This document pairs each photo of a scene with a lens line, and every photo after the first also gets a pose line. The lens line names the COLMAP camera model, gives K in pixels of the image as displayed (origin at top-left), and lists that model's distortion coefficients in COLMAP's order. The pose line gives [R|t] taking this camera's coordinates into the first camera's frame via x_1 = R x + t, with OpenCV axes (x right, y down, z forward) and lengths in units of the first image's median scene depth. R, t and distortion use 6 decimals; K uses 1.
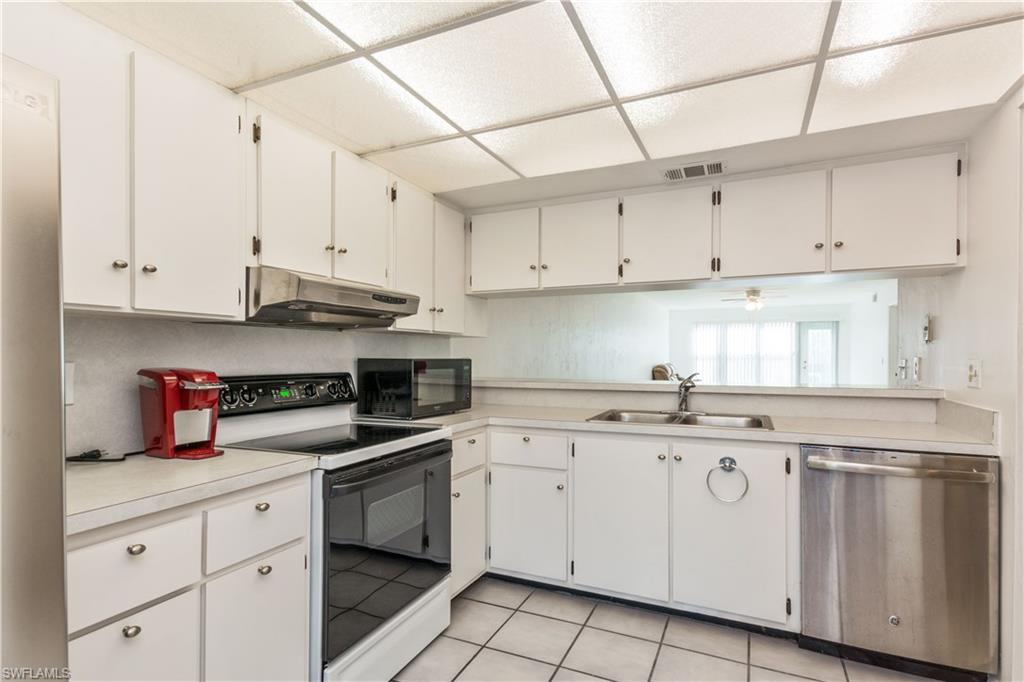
lens RADIAL K [[509.3, 0, 501.2], [0, 509.3, 358.6], [0, 0, 1]] dist [0.016832, -0.002802]
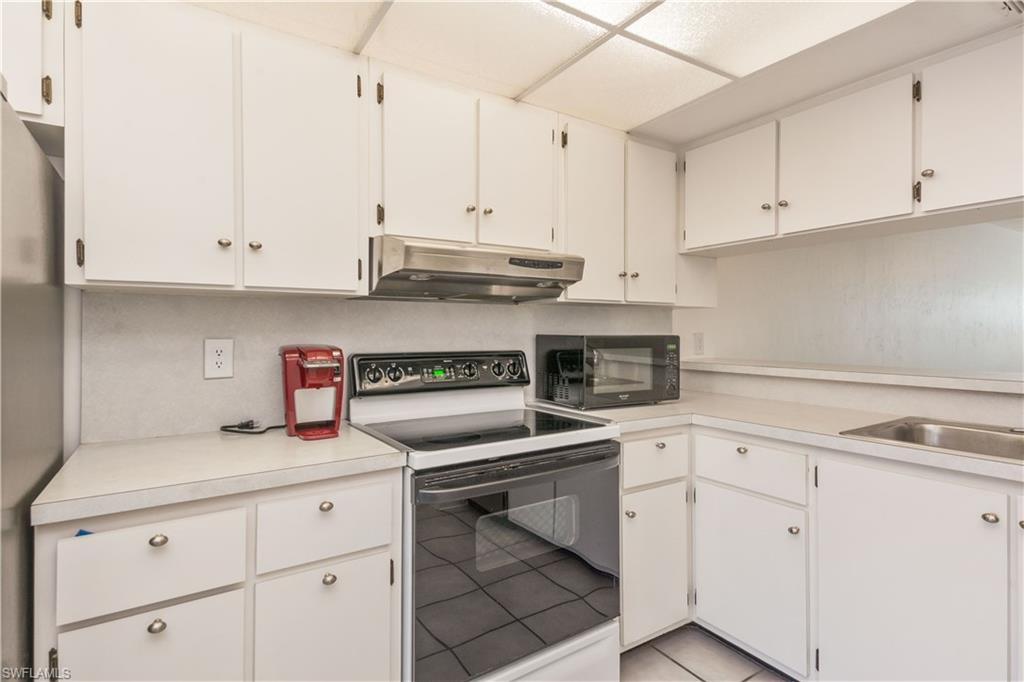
lens RADIAL K [[509.3, 0, 514.2], [0, 509.3, 329.1], [0, 0, 1]] dist [0.016832, -0.002802]
pose [[0.855256, -0.003508, -0.518193, 0.161827], [-0.000611, 0.999970, -0.007779, -0.003619], [0.518205, 0.006970, 0.855228, 0.258664]]
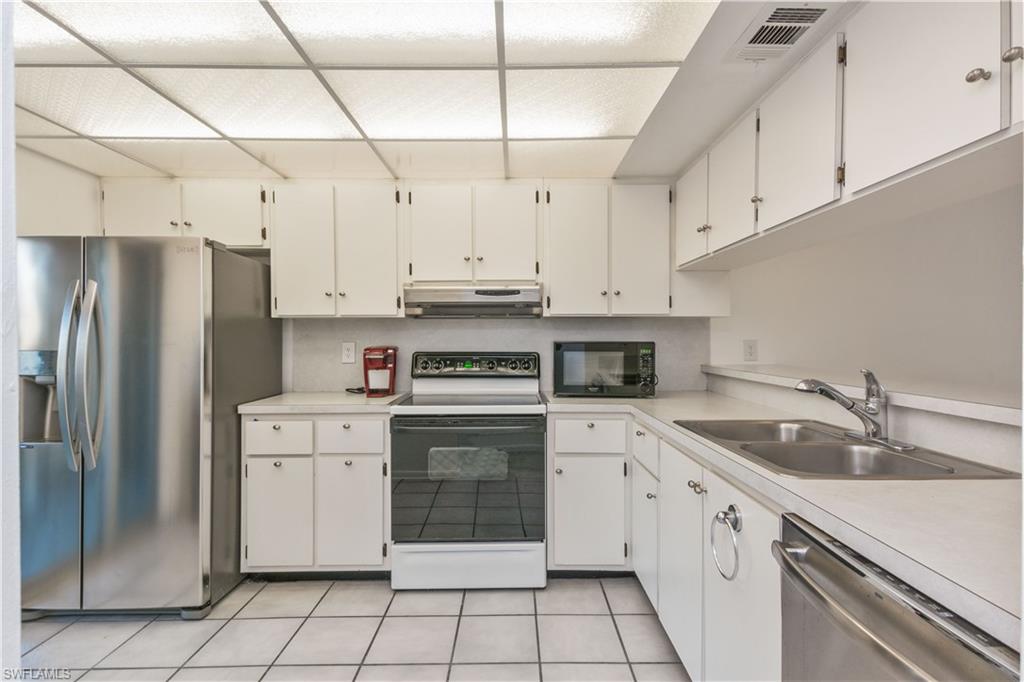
lens RADIAL K [[509.3, 0, 514.4], [0, 509.3, 340.3], [0, 0, 1]] dist [0.016832, -0.002802]
pose [[0.437952, 0.002995, -0.898994, 0.828893], [-0.002623, 0.999994, 0.002054, -0.004633], [0.898995, 0.001459, 0.437957, 0.464397]]
